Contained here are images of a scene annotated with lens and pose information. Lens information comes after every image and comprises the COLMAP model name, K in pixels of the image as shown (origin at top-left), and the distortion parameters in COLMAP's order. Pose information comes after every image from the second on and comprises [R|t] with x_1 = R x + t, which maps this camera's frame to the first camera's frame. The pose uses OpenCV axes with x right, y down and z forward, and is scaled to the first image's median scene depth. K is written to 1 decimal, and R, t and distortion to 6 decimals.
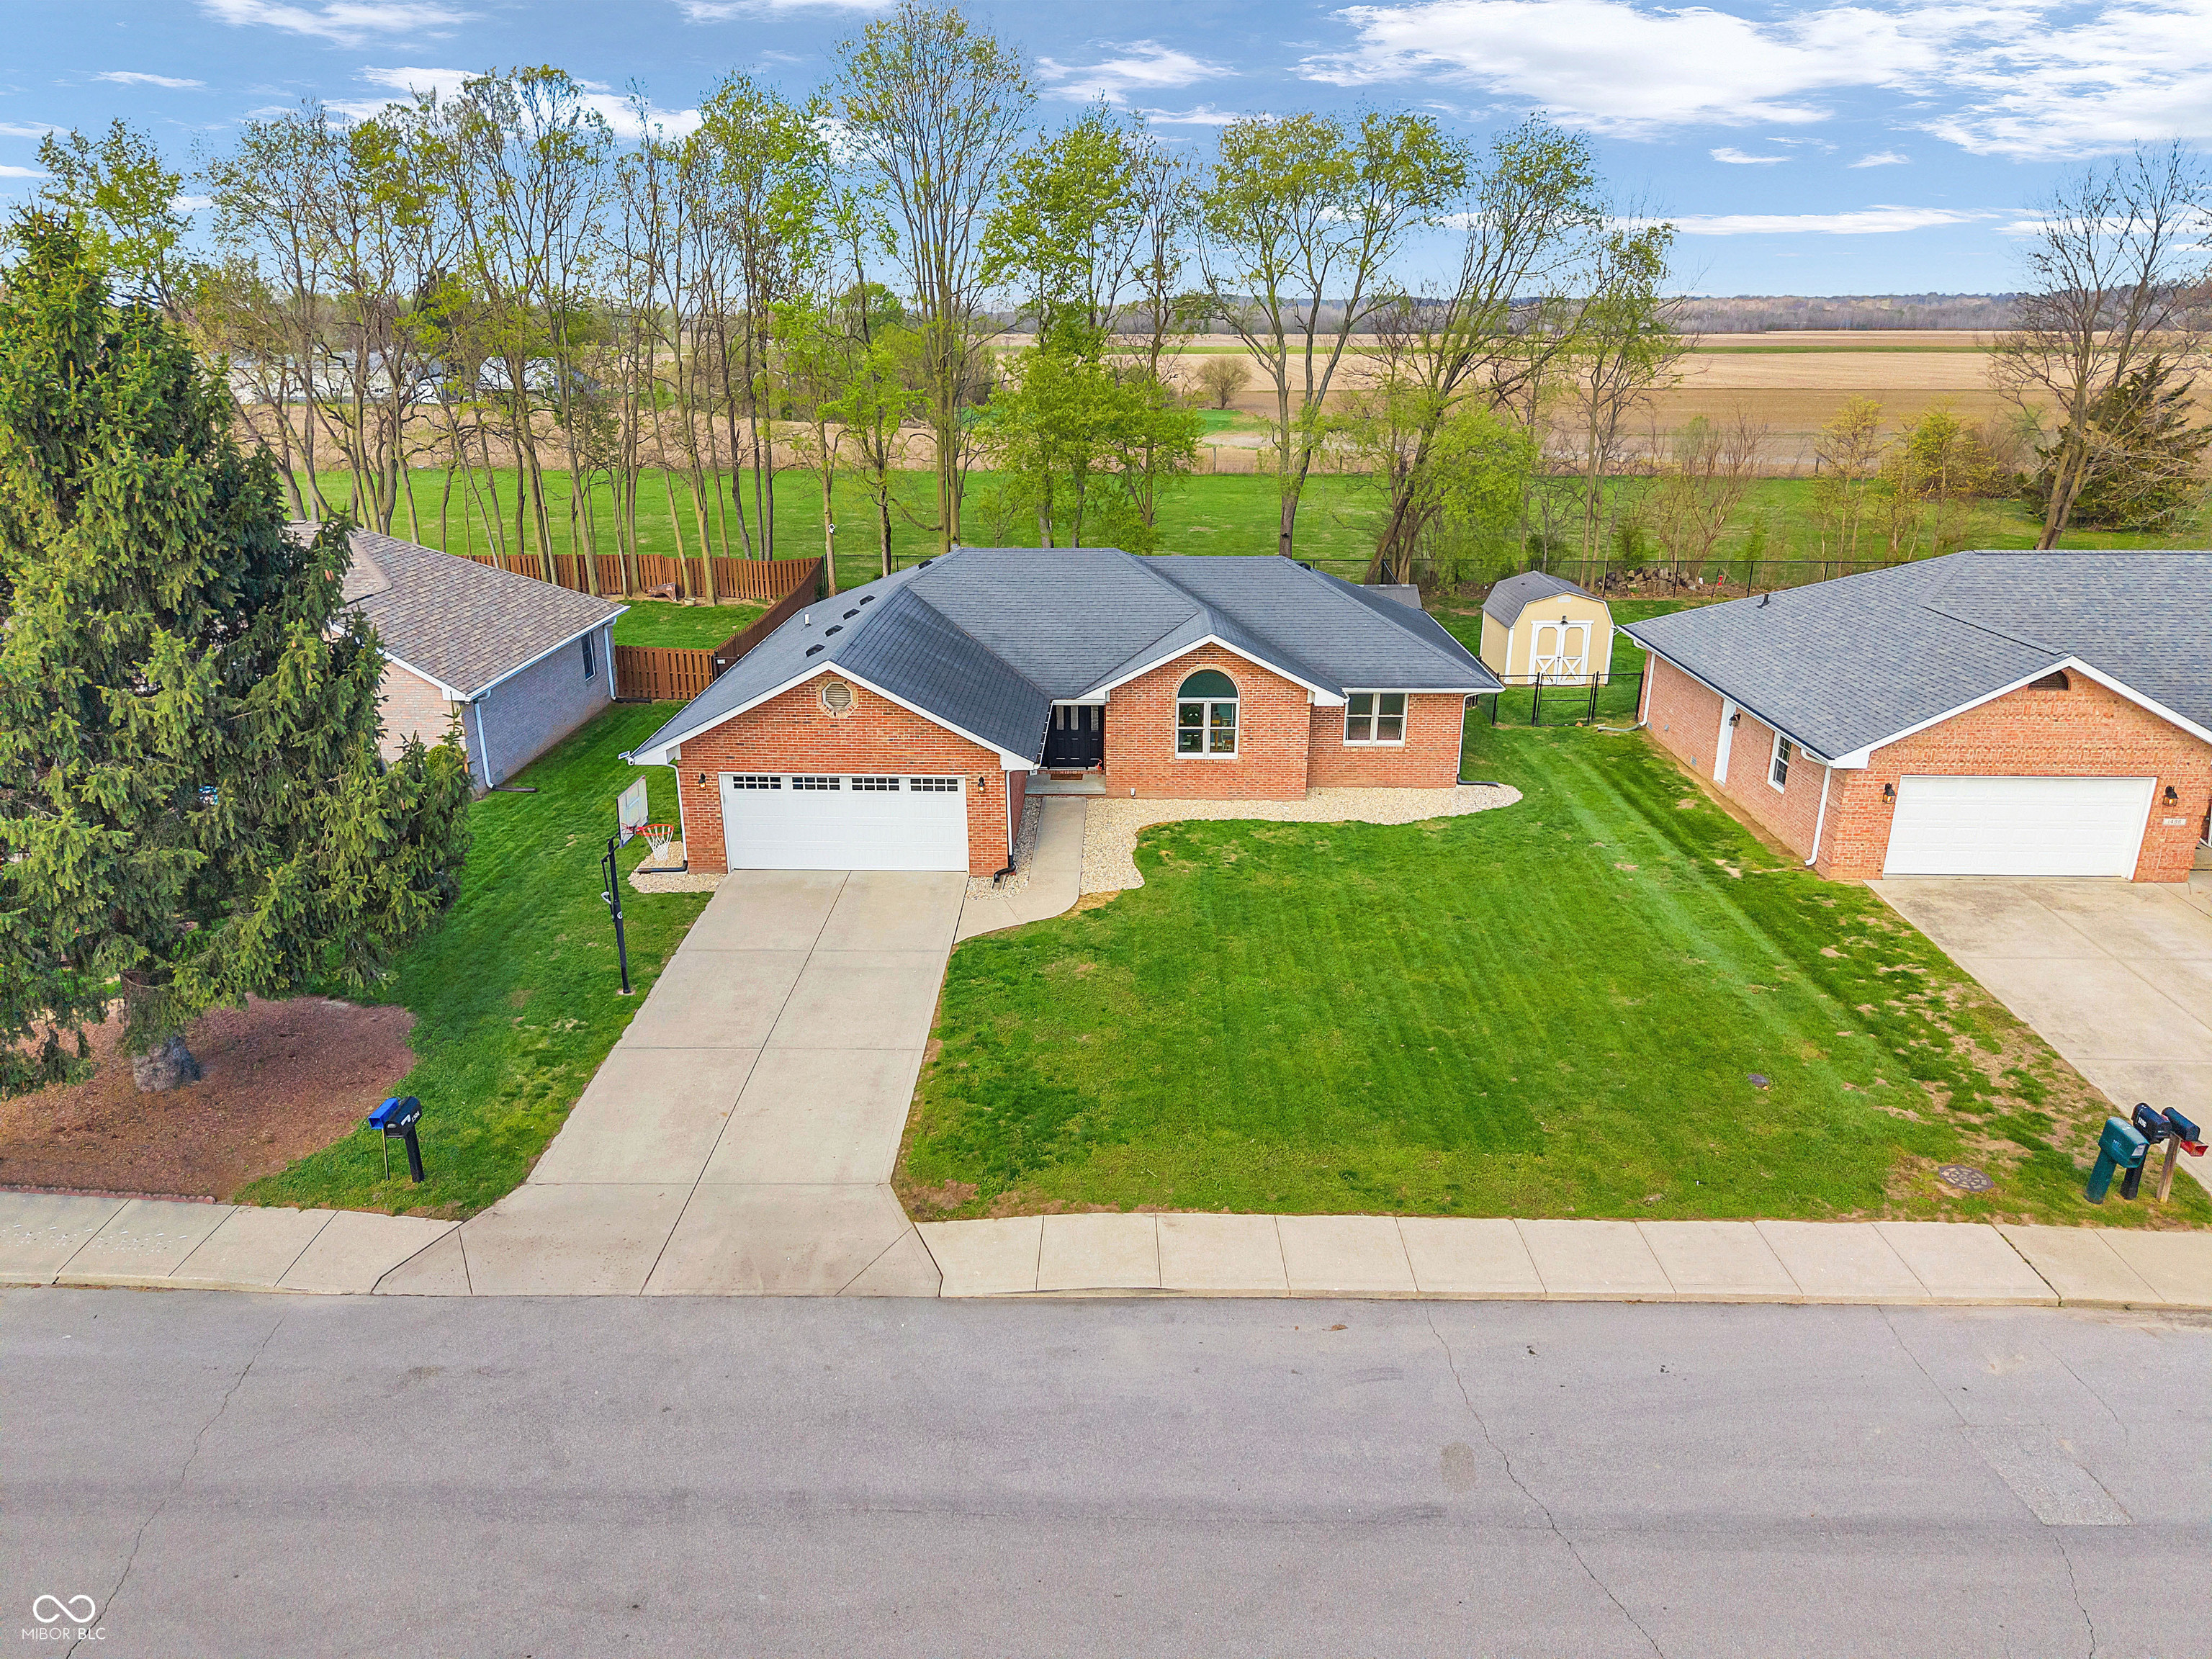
lens RADIAL K [[1505.0, 0, 1109.4], [0, 1505.0, 842.3], [0, 0, 1]] dist [0.001538, -0.009595]
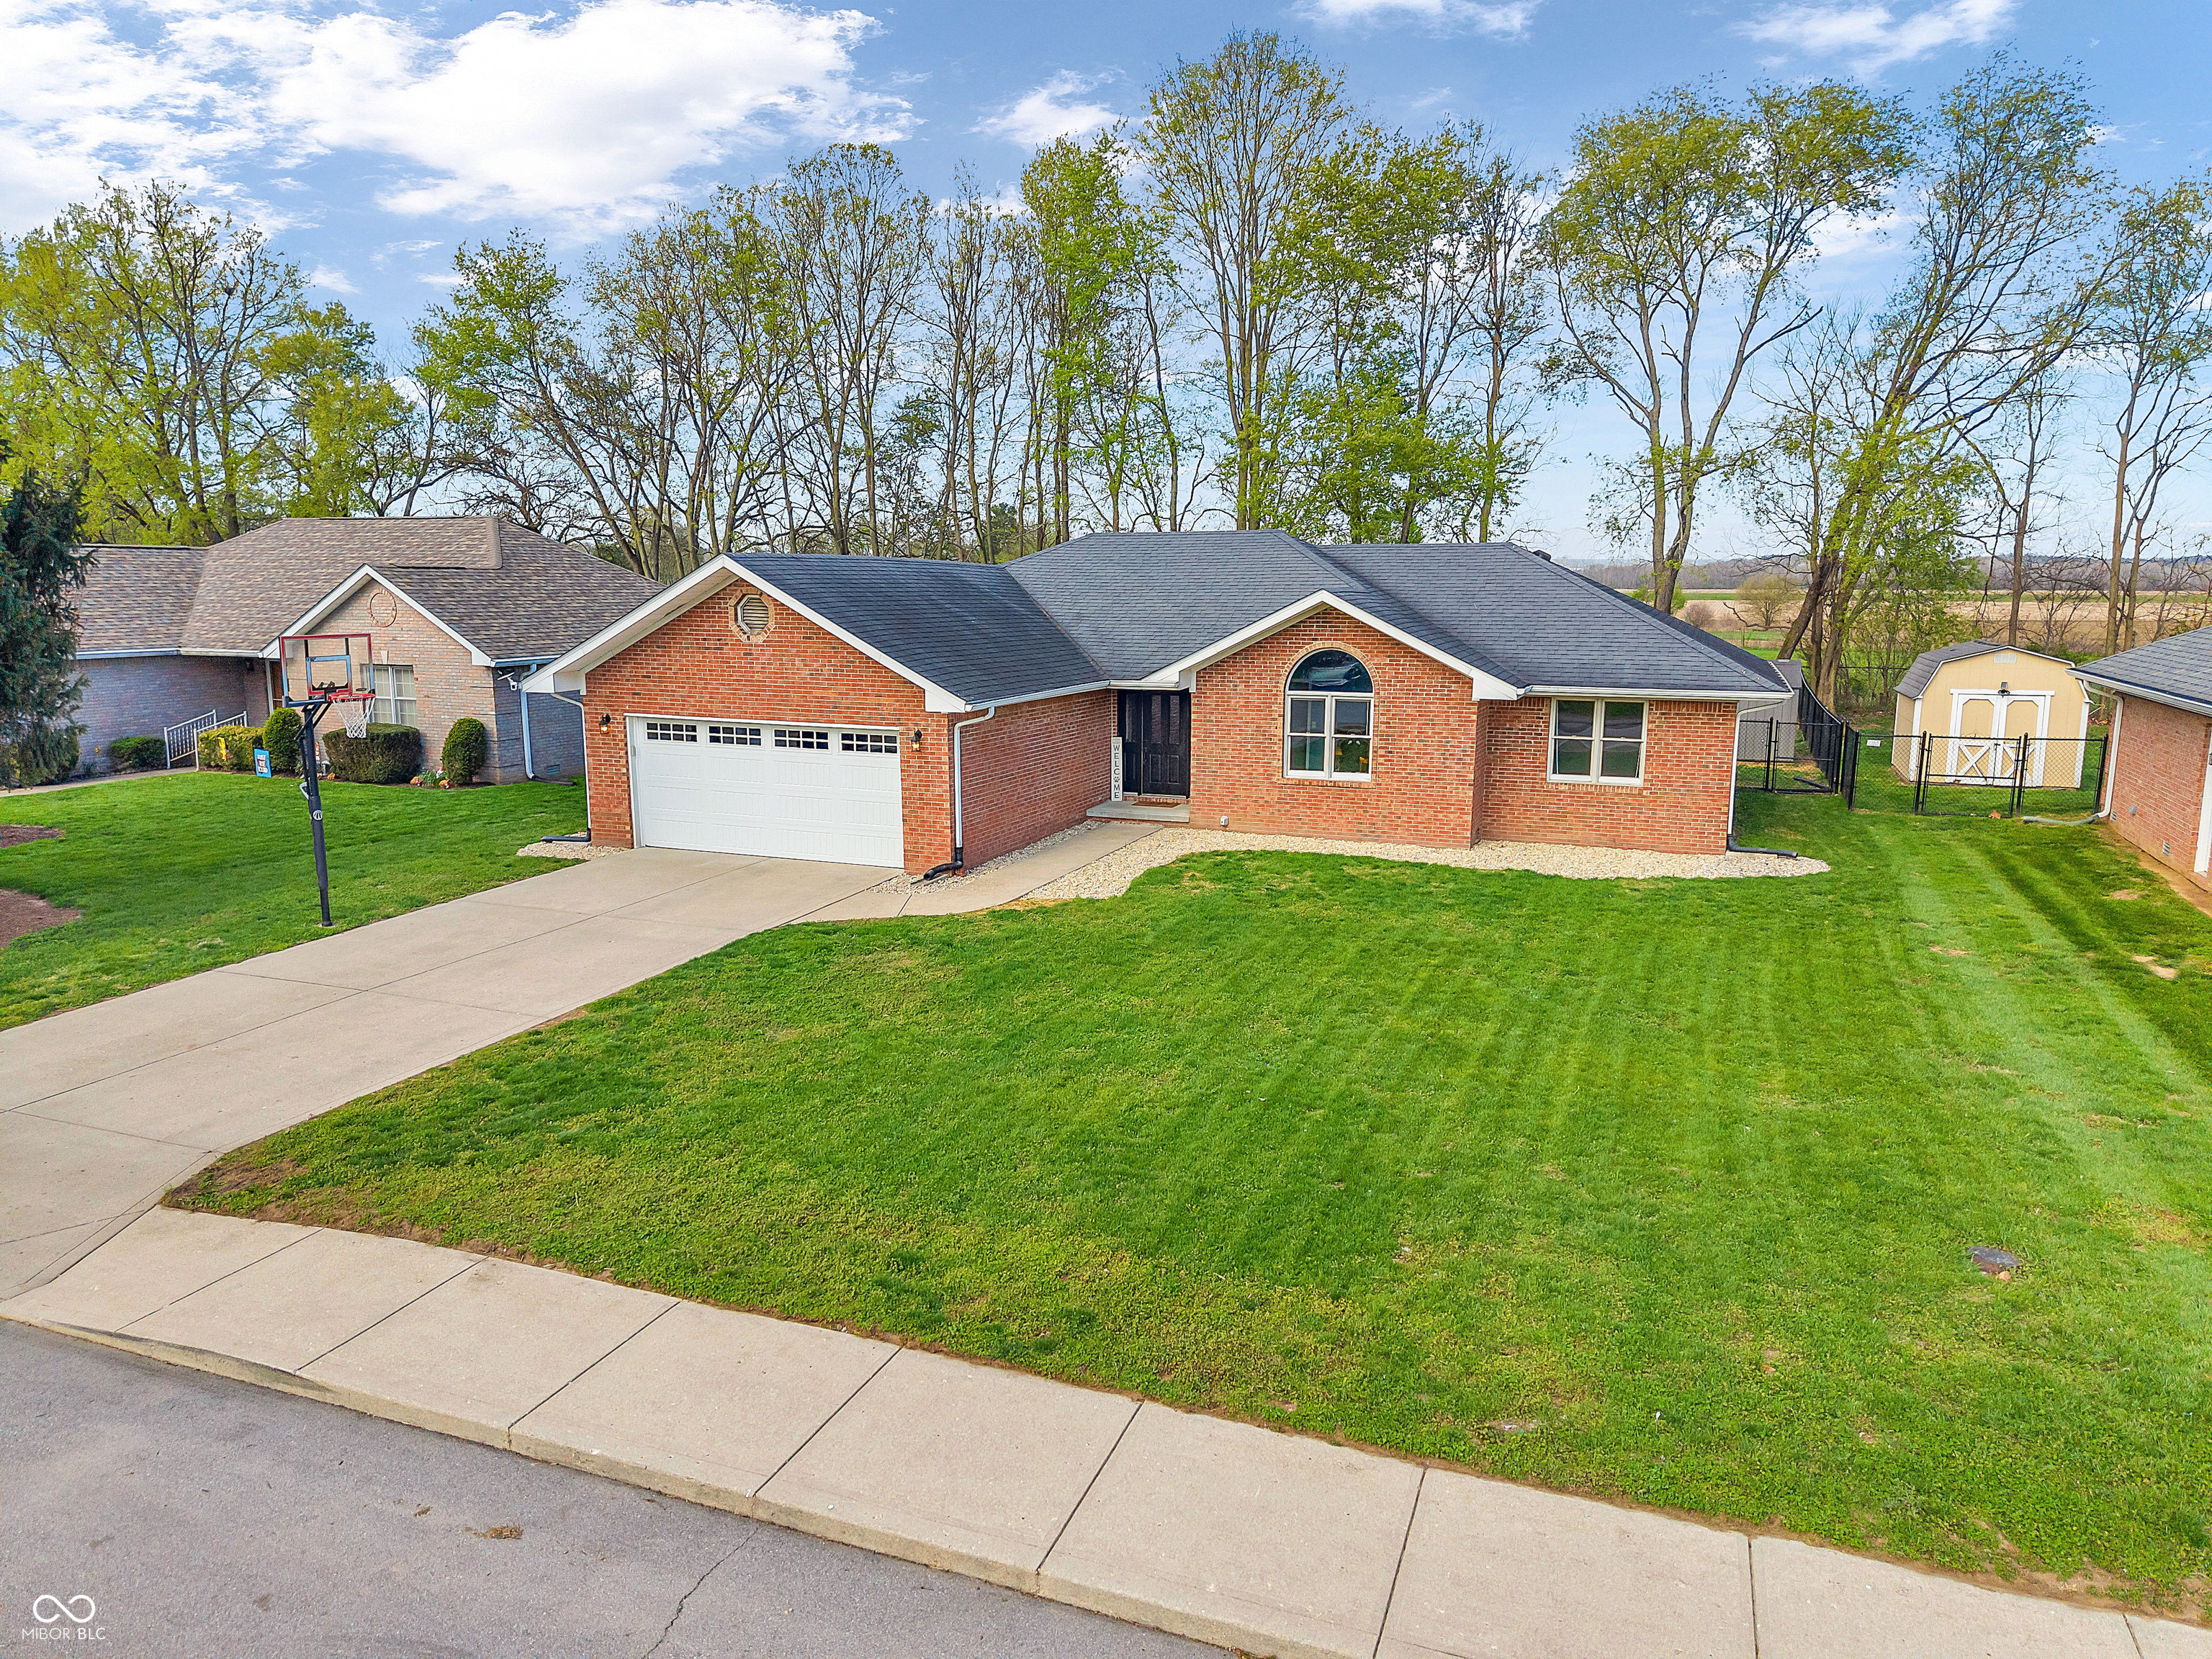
lens RADIAL K [[1505.0, 0, 1103.6], [0, 1505.0, 830.9], [0, 0, 1]] dist [0.001538, -0.009595]
pose [[0.931815, 0.059645, -0.357998, 0.261952], [-0.119977, 0.981570, -0.148746, 0.101908], [0.342528, 0.181555, 0.921798, 0.375153]]
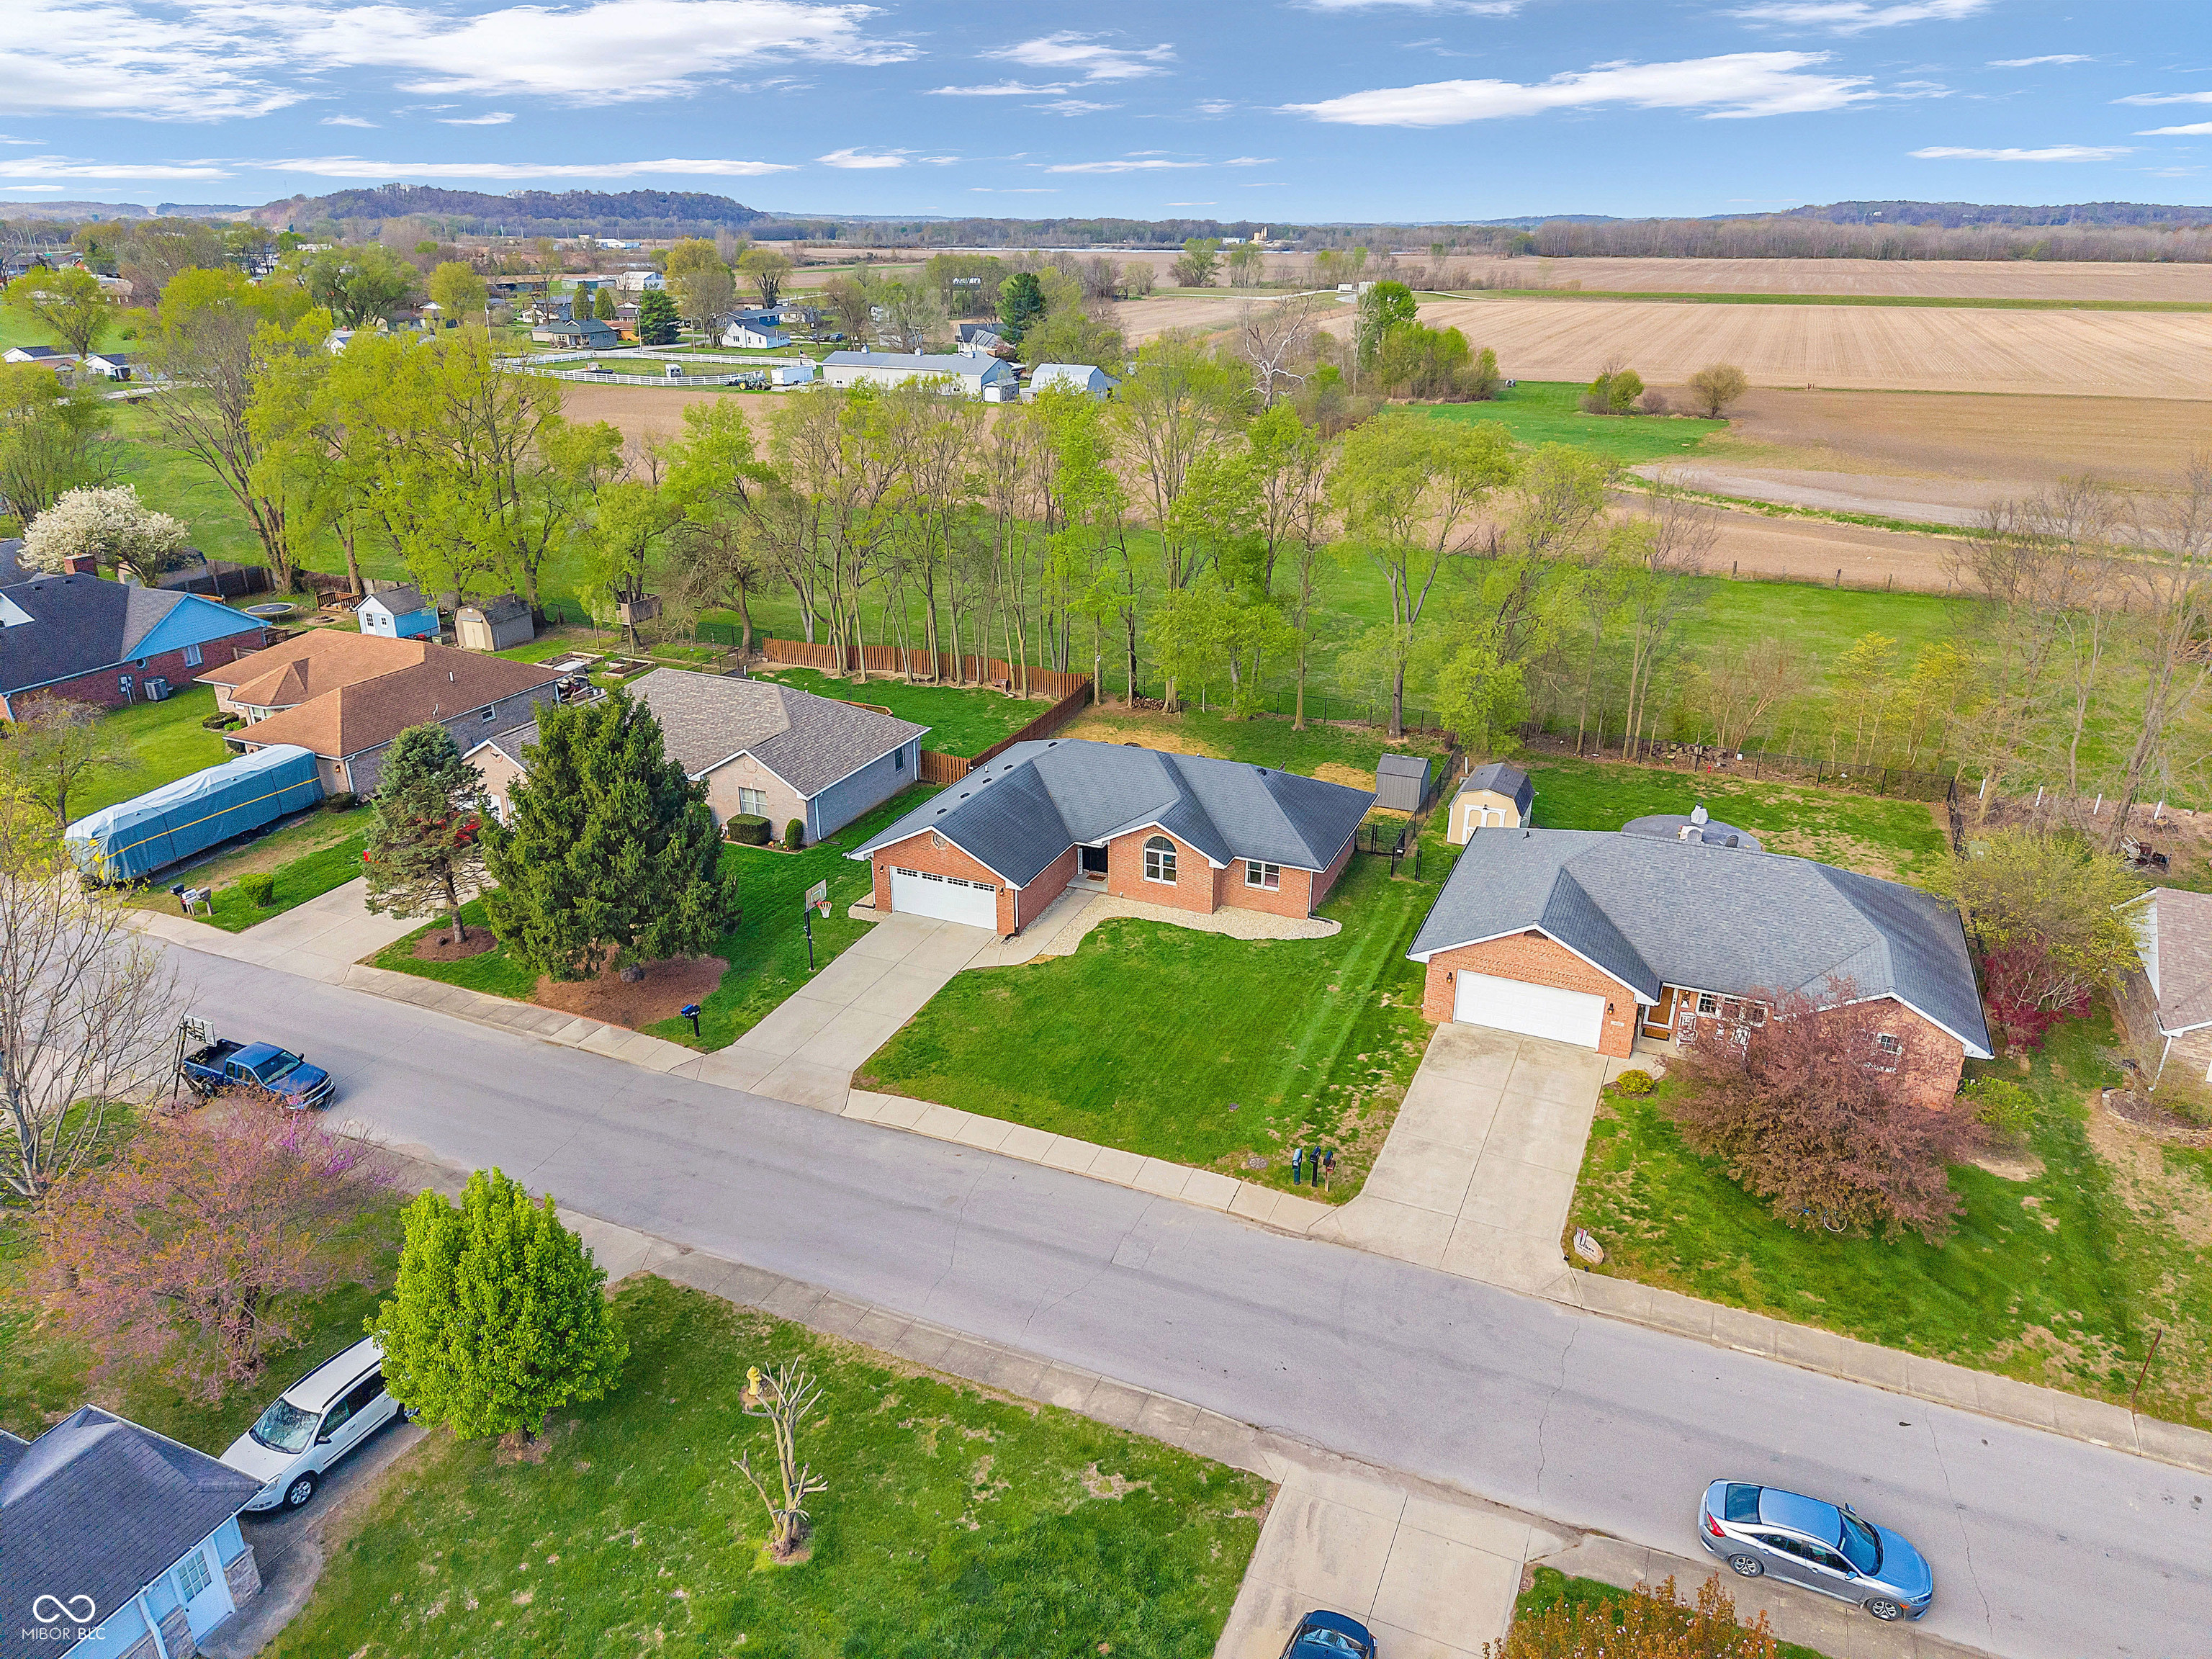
lens RADIAL K [[1505.0, 0, 1107.6], [0, 1505.0, 841.4], [0, 0, 1]] dist [0.001538, -0.009595]
pose [[0.925881, 0.145920, -0.348498, 0.742151], [-0.125563, 0.988819, 0.080438, -0.286649], [0.356339, -0.030718, 0.933852, -0.831398]]
